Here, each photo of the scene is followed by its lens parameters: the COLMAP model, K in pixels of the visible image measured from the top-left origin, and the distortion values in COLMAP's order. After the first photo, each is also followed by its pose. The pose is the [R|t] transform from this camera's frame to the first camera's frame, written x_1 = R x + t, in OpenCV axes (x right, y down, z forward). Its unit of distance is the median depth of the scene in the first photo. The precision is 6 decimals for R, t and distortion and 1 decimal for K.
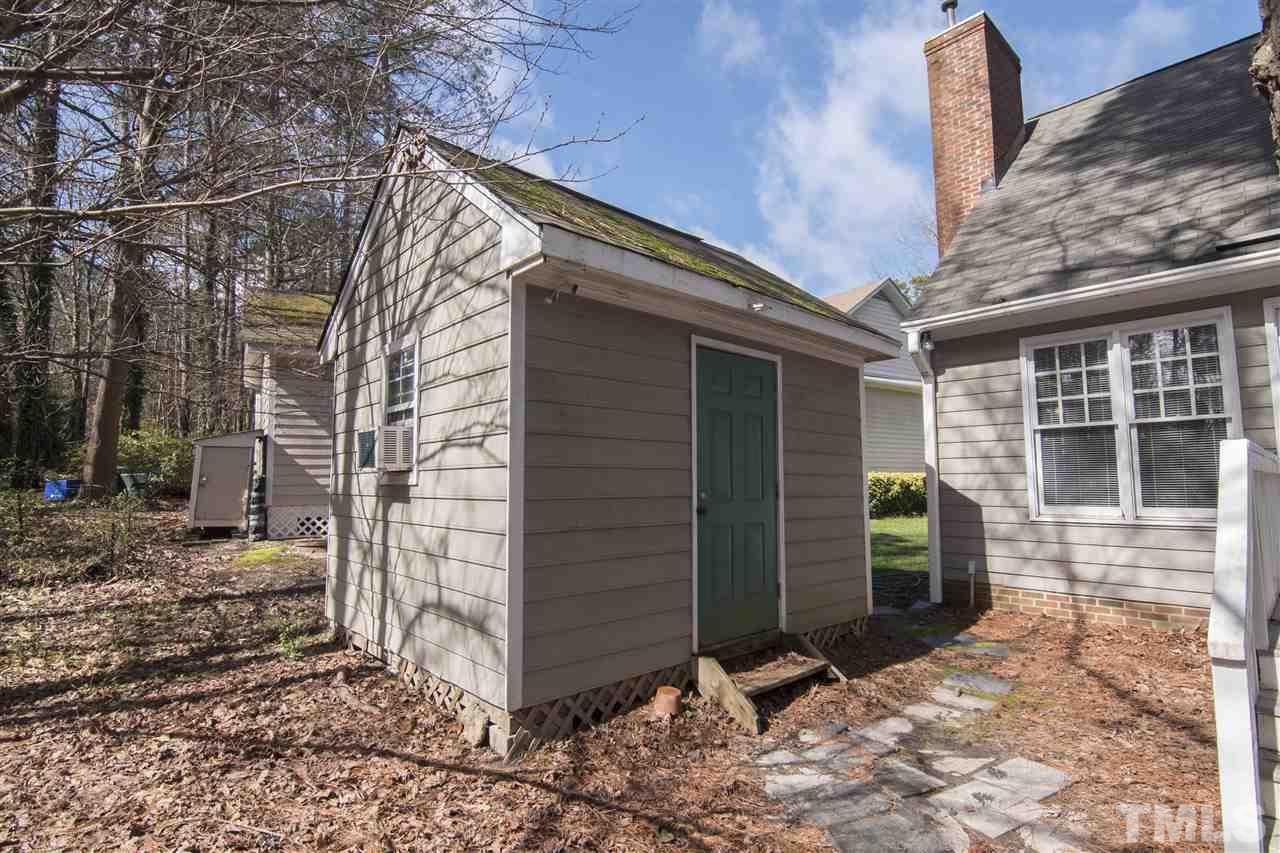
lens RADIAL K [[623.1, 0, 636.1], [0, 623.1, 426.6], [0, 0, 1]] dist [-0.010384, -0.005878]
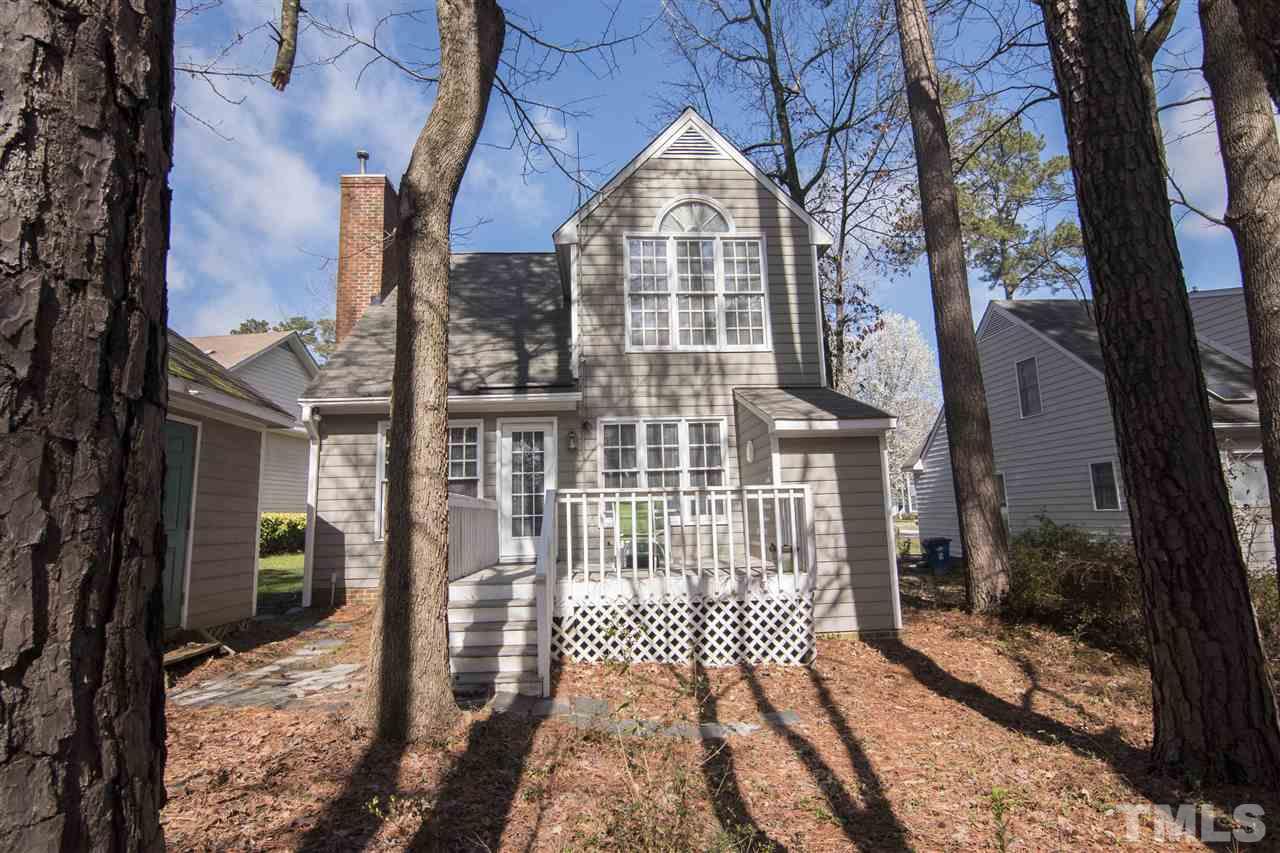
lens RADIAL K [[623.1, 0, 638.1], [0, 623.1, 426.5], [0, 0, 1]] dist [-0.010384, -0.005878]
pose [[0.615155, 0.099459, 0.782107, -0.177316], [-0.047373, 0.994881, -0.089257, -0.022275], [-0.786981, 0.017856, 0.616718, -0.431747]]
